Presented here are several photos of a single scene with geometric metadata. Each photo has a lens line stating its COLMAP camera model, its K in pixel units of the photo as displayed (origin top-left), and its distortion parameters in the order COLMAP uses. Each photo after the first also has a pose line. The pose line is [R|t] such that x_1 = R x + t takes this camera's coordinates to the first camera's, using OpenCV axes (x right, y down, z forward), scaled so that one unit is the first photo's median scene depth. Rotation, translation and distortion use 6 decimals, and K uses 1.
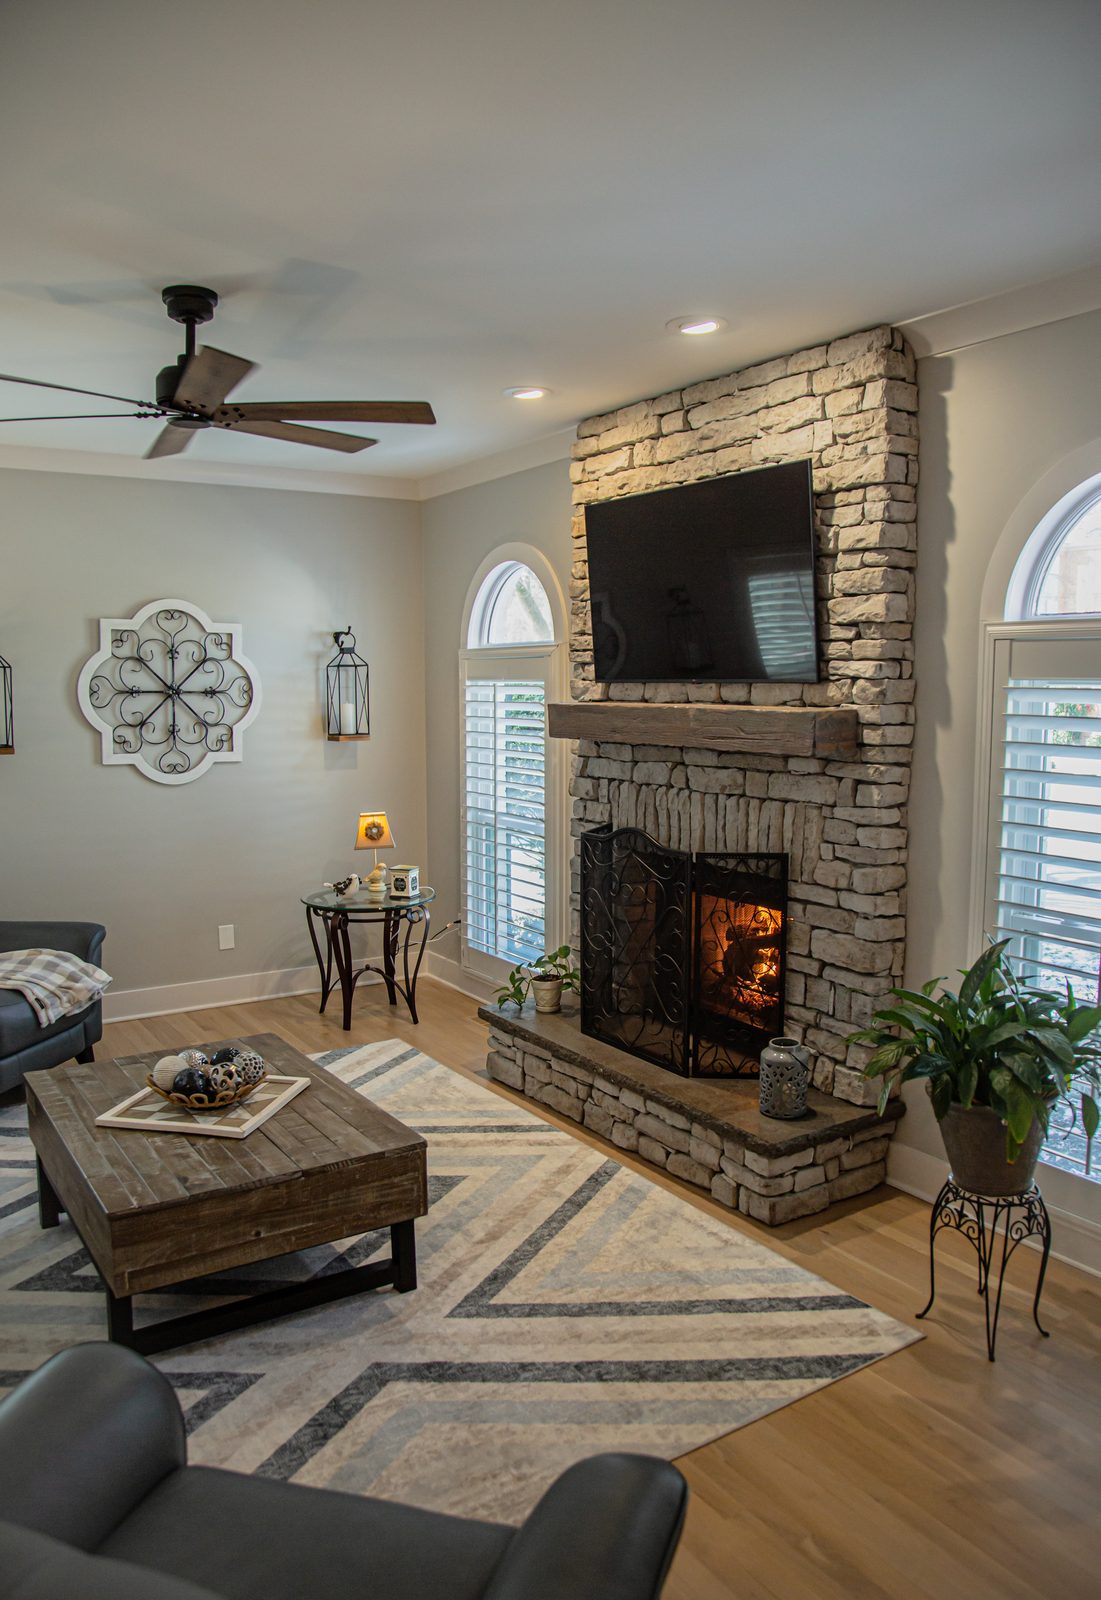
lens RADIAL K [[1186.3, 0, 550.5], [0, 1186.3, 800.0], [0, 0, 1]] dist [-0.101812, 0.052692]
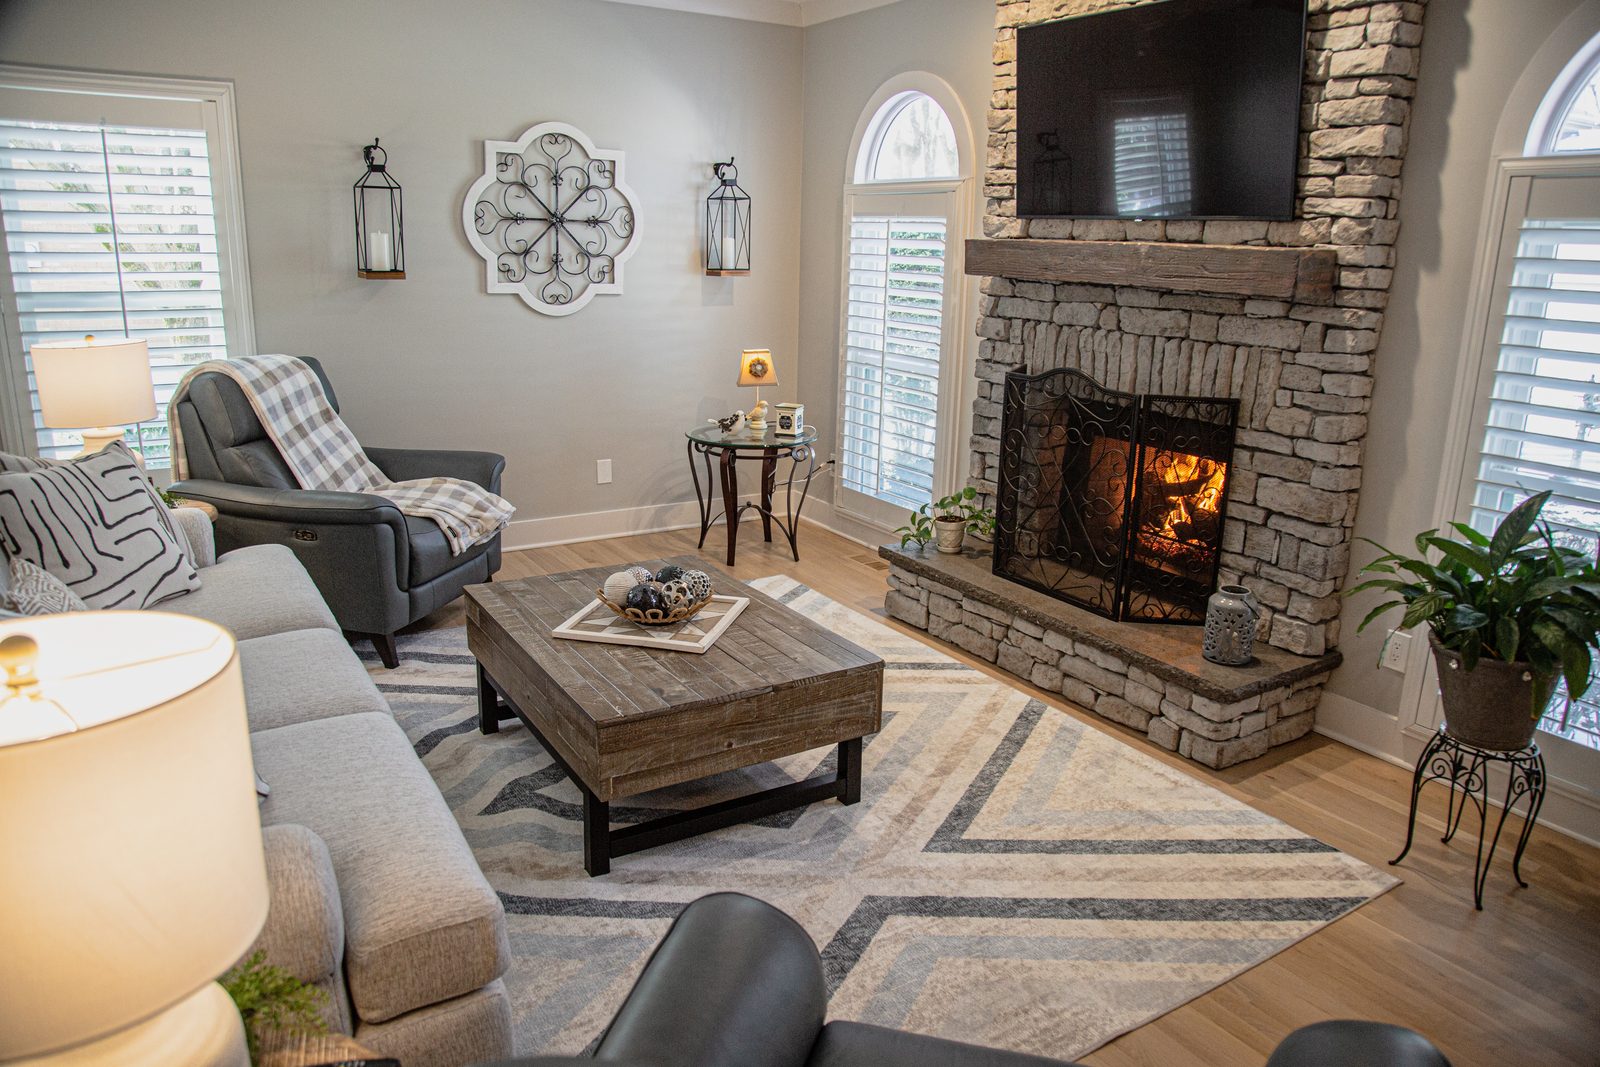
lens RADIAL K [[1126.3, 0, 800.0], [0, 1126.3, 533.5], [0, 0, 1]] dist [-0.126907, 0.095398]
pose [[0.999502, 0.029727, -0.010577, -0.151337], [-0.027708, 0.987296, 0.156457, 0.022576], [0.015094, -0.156086, 0.987628, 0.076980]]
